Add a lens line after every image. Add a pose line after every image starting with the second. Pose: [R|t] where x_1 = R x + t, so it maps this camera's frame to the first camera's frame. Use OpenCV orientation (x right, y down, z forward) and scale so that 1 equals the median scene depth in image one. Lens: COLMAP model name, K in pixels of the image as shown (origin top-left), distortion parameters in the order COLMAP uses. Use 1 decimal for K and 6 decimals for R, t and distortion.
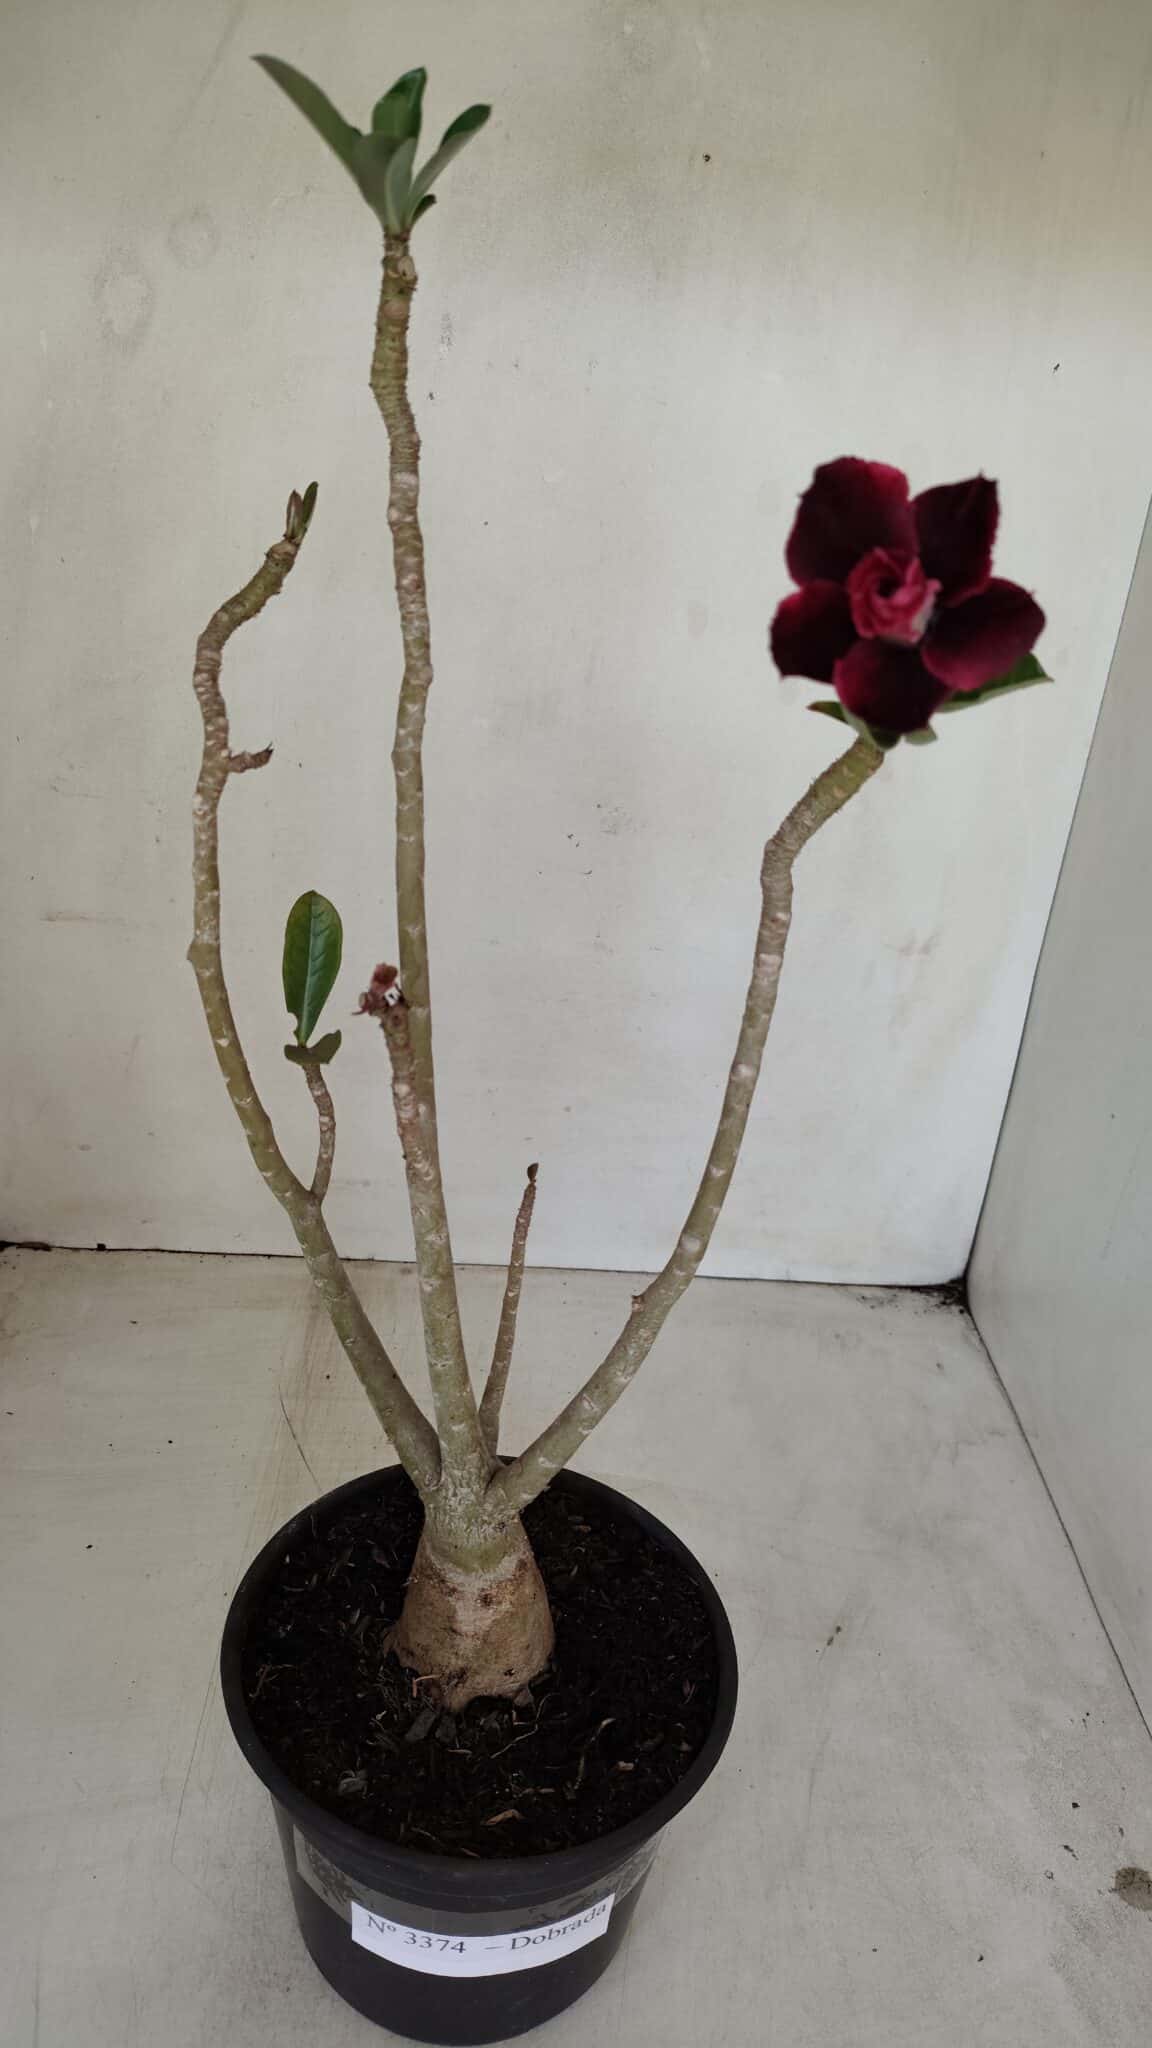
lens RADIAL K [[1559.4, 0, 586.2], [0, 1559.4, 1013.7], [0, 0, 1]] dist [0.051379, -0.064646]
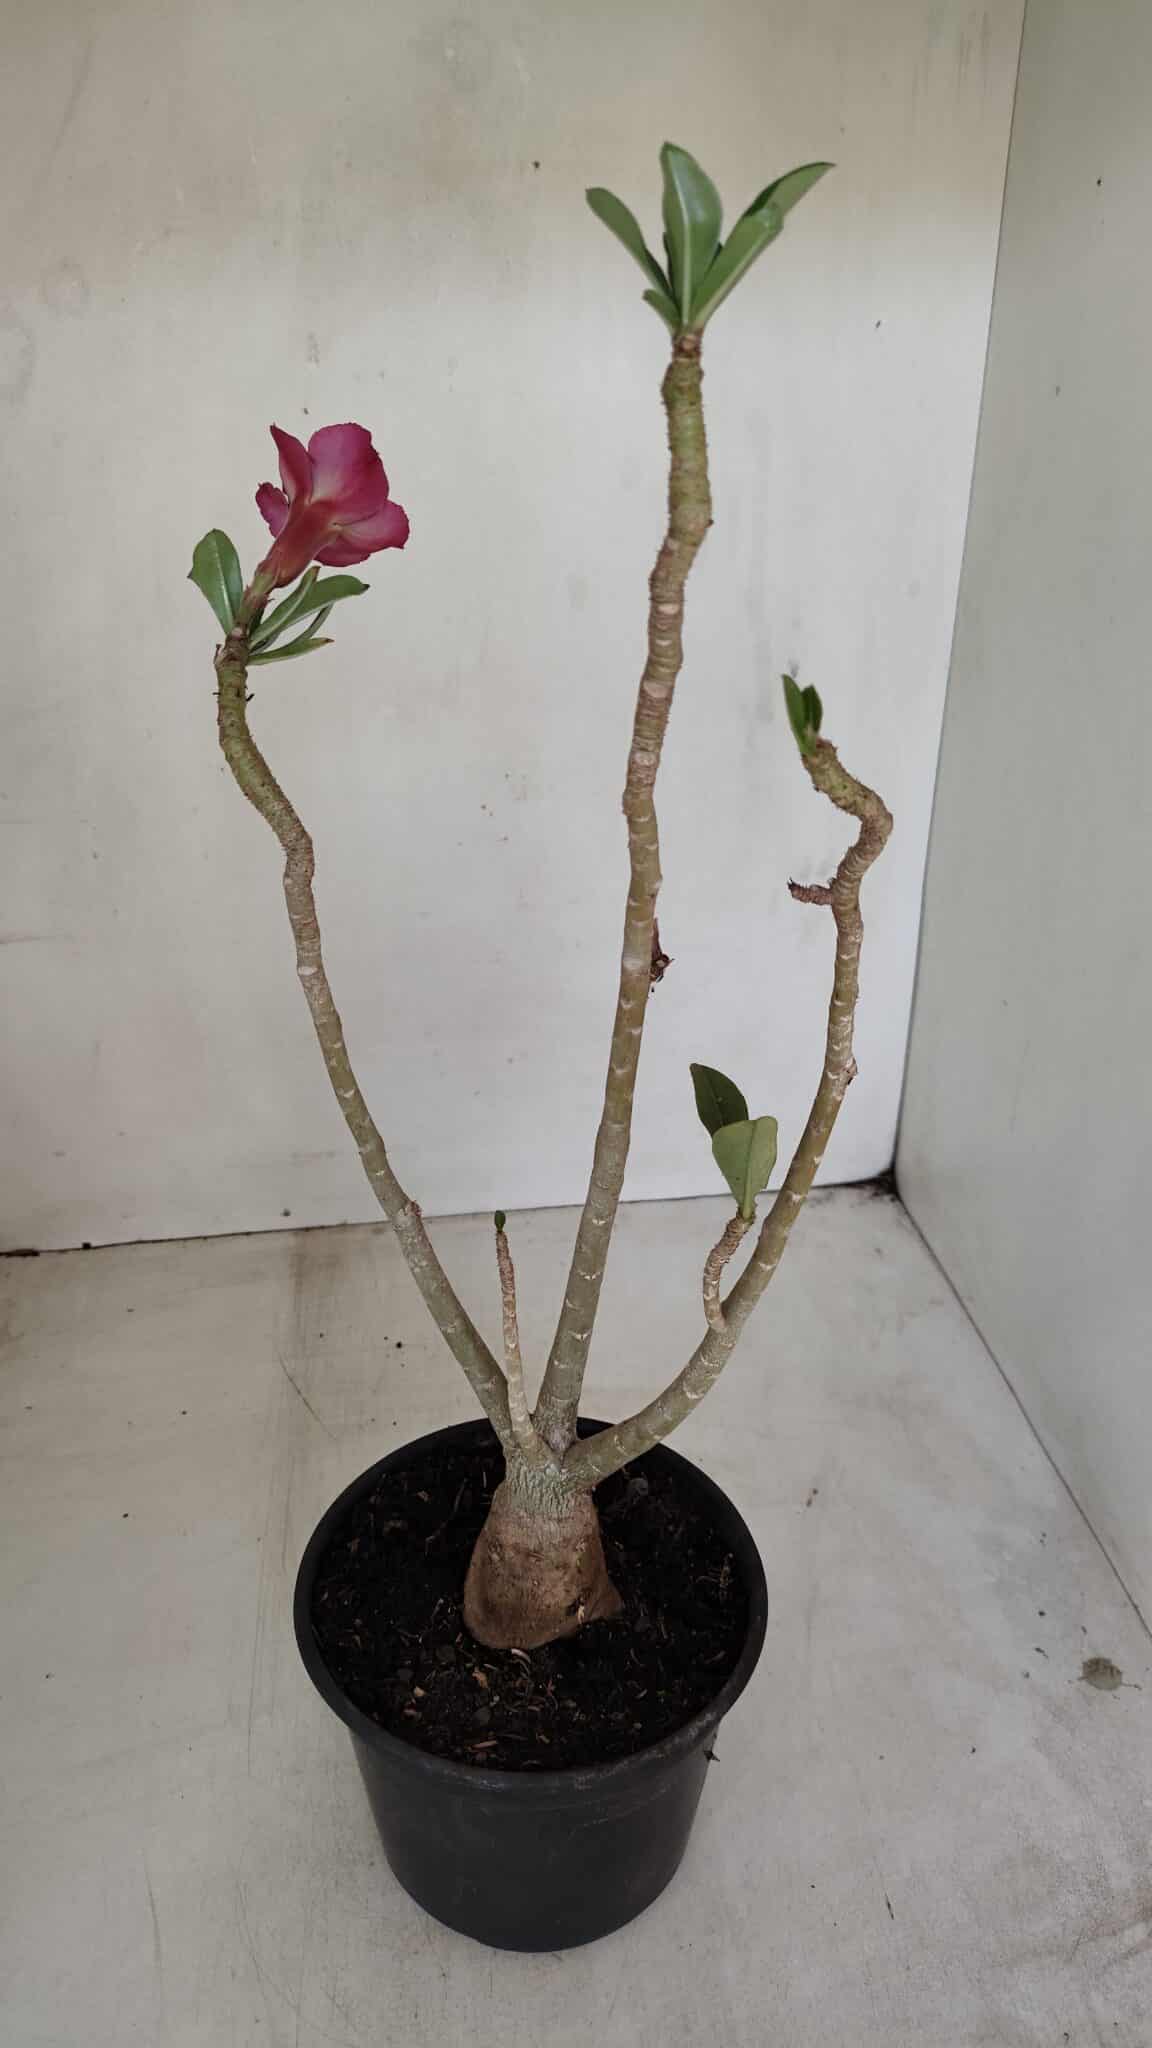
lens RADIAL K [[1559.4, 0, 584.1], [0, 1559.4, 1015.1], [0, 0, 1]] dist [0.051379, -0.064646]
pose [[0.990774, -0.124394, 0.053791, -0.024079], [0.122681, 0.991861, 0.034071, 0.000055], [-0.057592, -0.027158, 0.997971, -0.107365]]
